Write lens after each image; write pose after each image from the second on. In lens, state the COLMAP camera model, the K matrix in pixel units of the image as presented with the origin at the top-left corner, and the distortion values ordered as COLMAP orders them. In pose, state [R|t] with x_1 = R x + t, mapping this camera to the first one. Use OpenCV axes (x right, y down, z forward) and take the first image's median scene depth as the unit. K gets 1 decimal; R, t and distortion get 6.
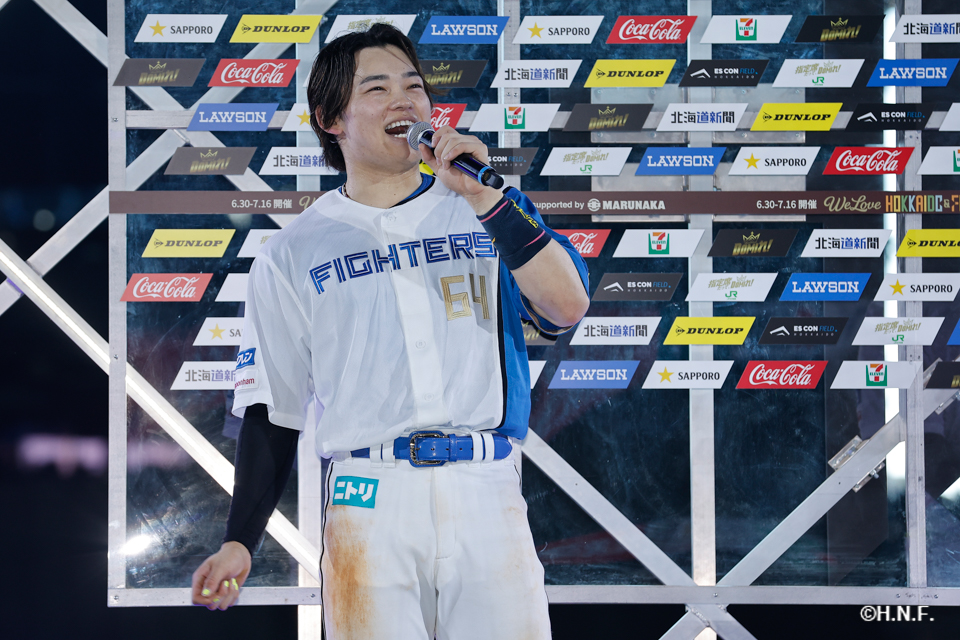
lens RADIAL K [[5564.6, 0, 479.6], [0, 5564.6, 318.2], [0, 0, 1]] dist [-0.180823, 0.000000]
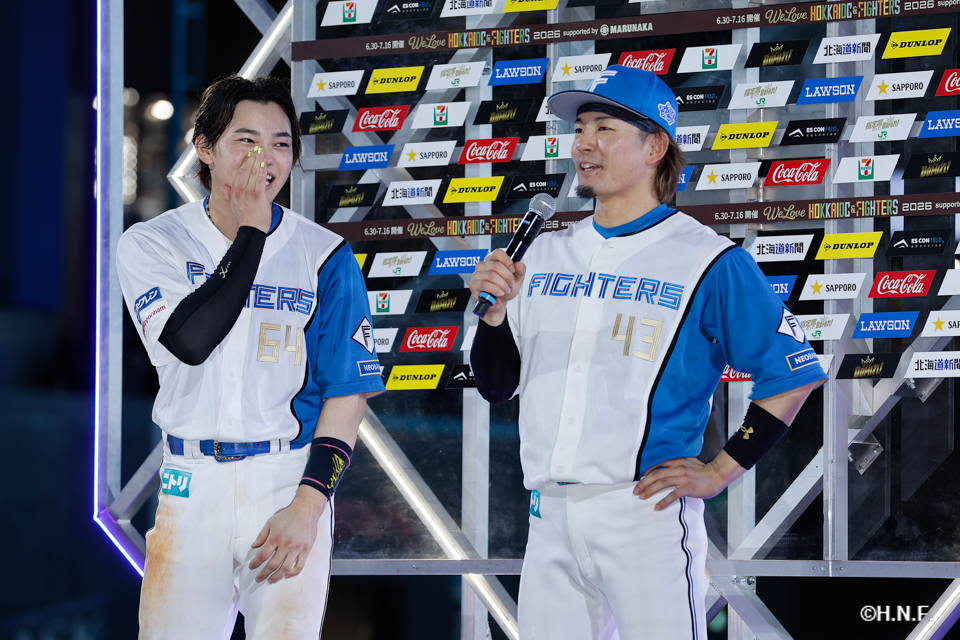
lens RADIAL K [[5564.6, 0, 477.8], [0, 5564.6, 323.9], [0, 0, 1]] dist [-0.180823, 0.000000]
pose [[0.776639, -0.024953, -0.629452, 0.711165], [0.034635, 0.999395, 0.003115, -0.004035], [0.628993, -0.024220, 0.777033, 0.105247]]
